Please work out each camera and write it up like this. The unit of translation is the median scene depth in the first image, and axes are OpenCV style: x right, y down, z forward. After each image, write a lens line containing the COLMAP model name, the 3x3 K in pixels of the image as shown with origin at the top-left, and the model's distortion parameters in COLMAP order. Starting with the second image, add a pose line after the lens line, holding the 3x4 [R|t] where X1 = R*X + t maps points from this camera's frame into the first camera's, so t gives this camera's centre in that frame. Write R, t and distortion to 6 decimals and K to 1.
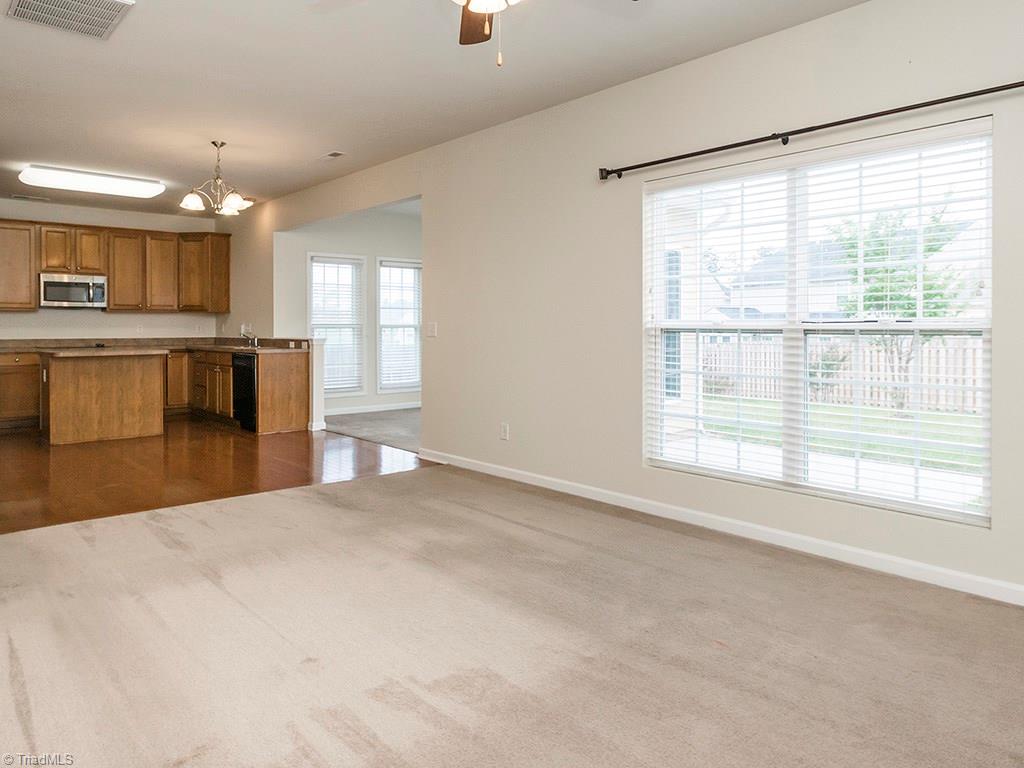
lens RADIAL K [[704.1, 0, 472.6], [0, 704.1, 340.8], [0, 0, 1]] dist [-0.002410, 0.002815]
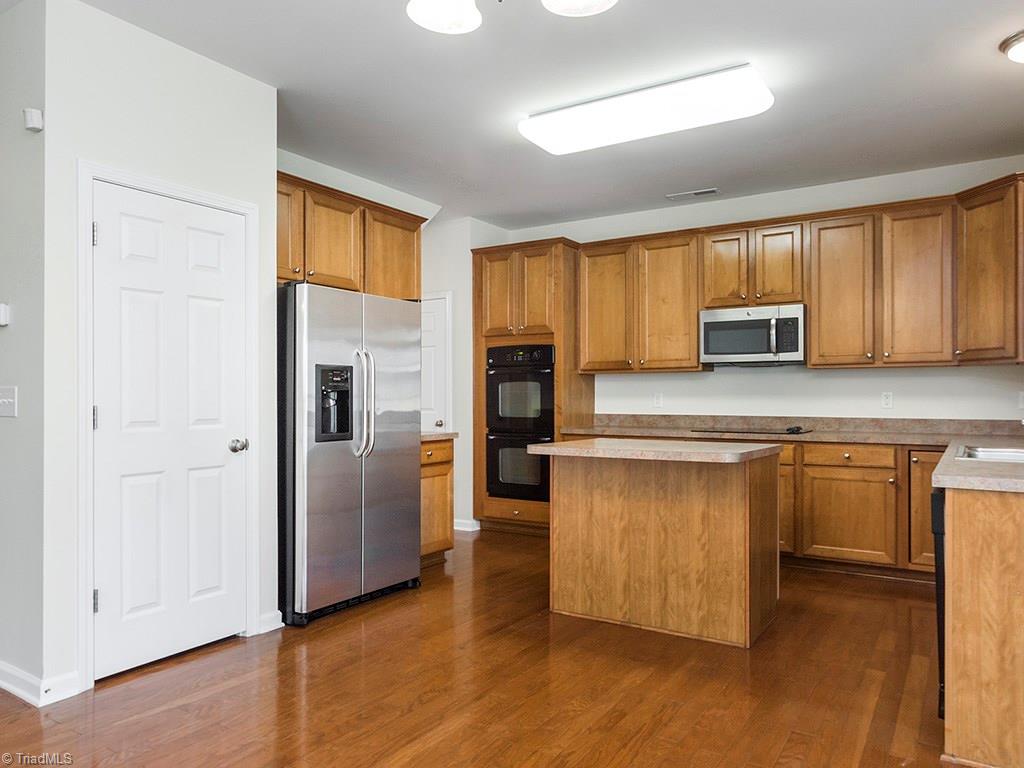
lens RADIAL K [[704.1, 0, 506.7], [0, 704.1, 398.2], [0, 0, 1]] dist [-0.002410, 0.002815]
pose [[0.291847, 0.007570, -0.956435, -0.063603], [-0.018407, 0.999828, 0.002296, -0.015715], [0.956288, 0.016935, 0.291936, 0.631465]]
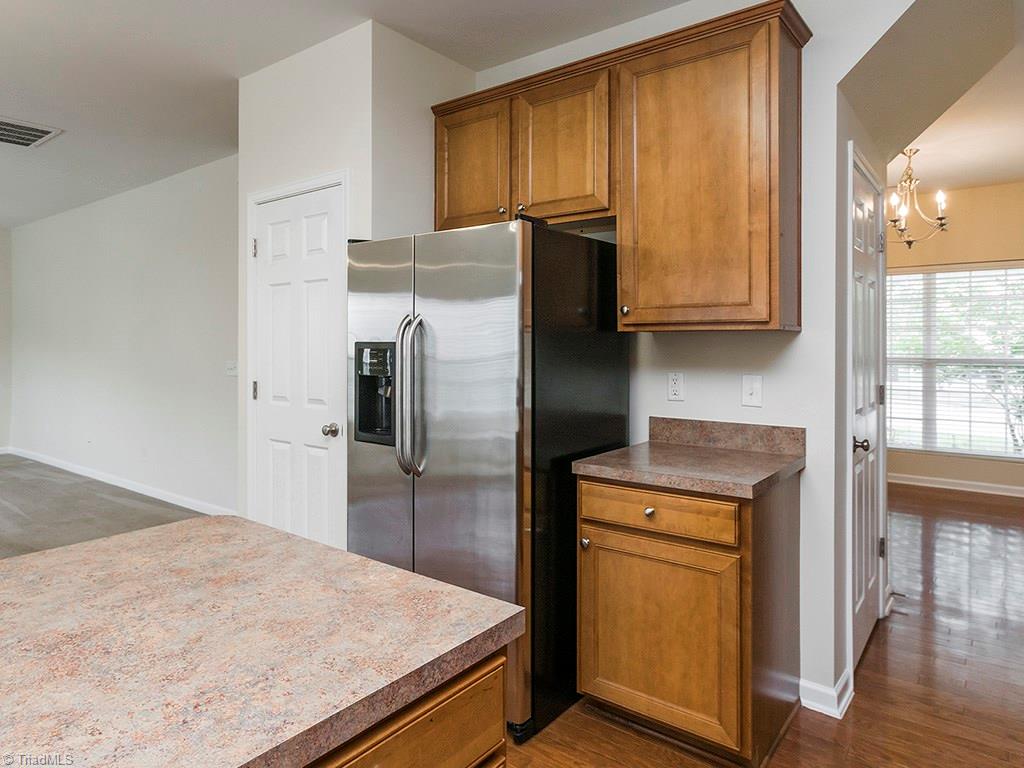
lens RADIAL K [[650.8, 0, 502.4], [0, 650.8, 335.8], [0, 0, 1]] dist [-0.003078, 0.006389]
pose [[-0.976328, 0.002391, -0.216280, -0.492052], [0.000691, 0.999968, 0.007936, -0.037746], [0.216292, 0.007599, -0.976299, 0.955935]]
